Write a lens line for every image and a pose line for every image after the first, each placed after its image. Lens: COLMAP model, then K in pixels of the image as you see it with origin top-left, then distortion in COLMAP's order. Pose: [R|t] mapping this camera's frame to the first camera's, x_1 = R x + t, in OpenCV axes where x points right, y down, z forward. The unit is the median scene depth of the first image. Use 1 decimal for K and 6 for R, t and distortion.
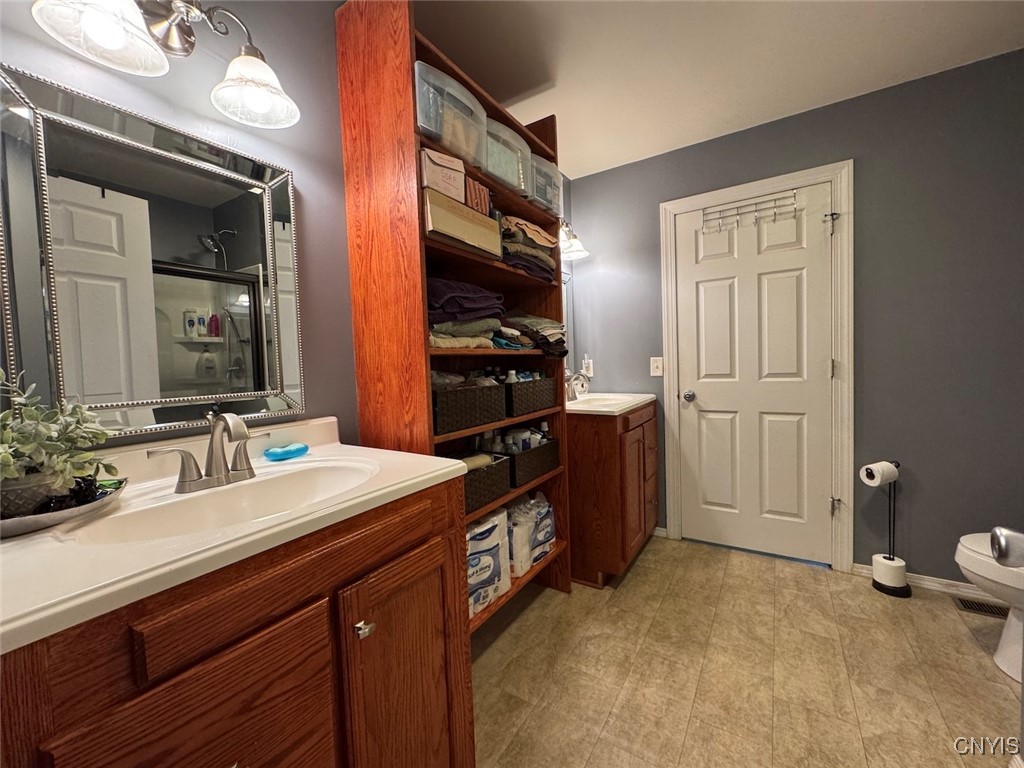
lens RADIAL K [[409.6, 0, 511.8], [0, 409.6, 381.9], [0, 0, 1]] dist [-0.000005, -0.000091]
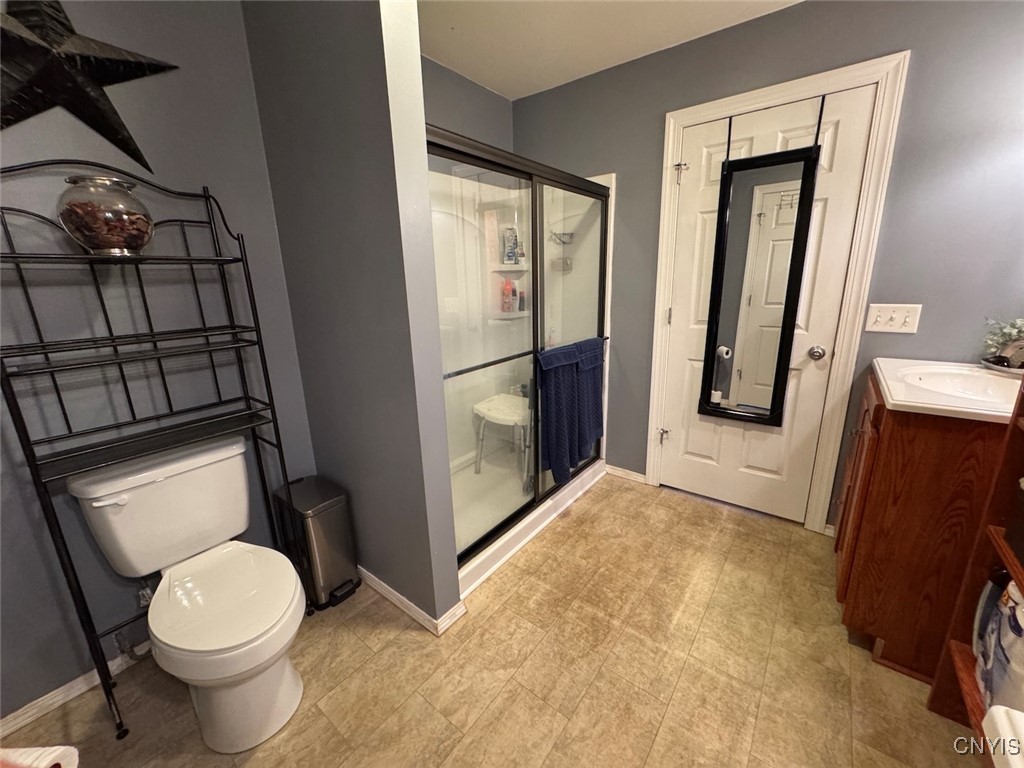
lens RADIAL K [[409.6, 0, 511.6], [0, 409.6, 382.8], [0, 0, 1]] dist [-0.000005, -0.000091]
pose [[-0.994339, 0.037895, 0.099271, 0.676908], [0.065182, 0.955347, 0.288207, -0.213897], [-0.083917, 0.293046, -0.952409, 1.724382]]
